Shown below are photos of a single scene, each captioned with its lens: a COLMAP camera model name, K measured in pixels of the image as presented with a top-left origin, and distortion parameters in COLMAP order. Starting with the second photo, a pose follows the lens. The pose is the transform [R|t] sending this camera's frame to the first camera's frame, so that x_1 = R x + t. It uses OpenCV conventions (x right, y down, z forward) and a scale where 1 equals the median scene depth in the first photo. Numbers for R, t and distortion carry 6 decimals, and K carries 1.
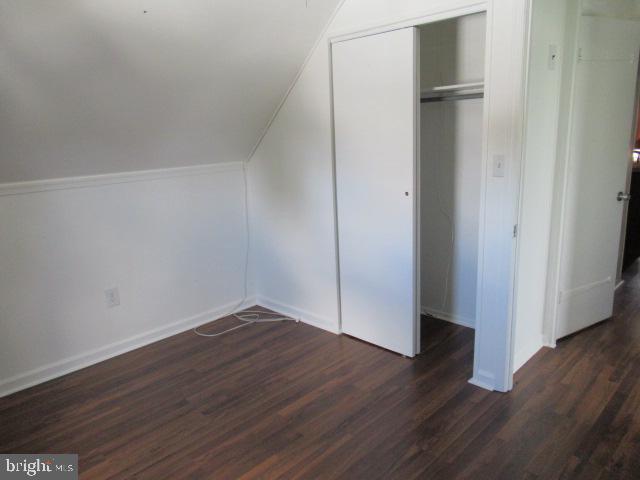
lens RADIAL K [[474.6, 0, 320.3], [0, 474.6, 242.6], [0, 0, 1]] dist [-0.013440, 0.001247]
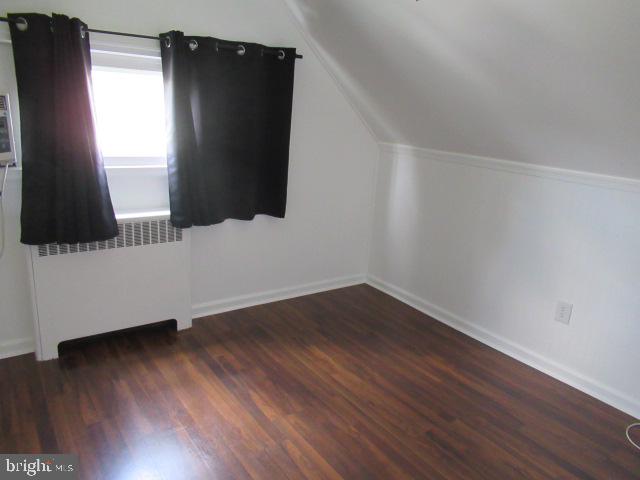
lens RADIAL K [[474.6, 0, 319.9], [0, 474.6, 236.6], [0, 0, 1]] dist [-0.013440, 0.001247]
pose [[-0.161744, 0.284457, -0.944946, 0.474760], [-0.294625, 0.899963, 0.321346, -0.179421], [0.941825, 0.330381, -0.061755, 0.665778]]
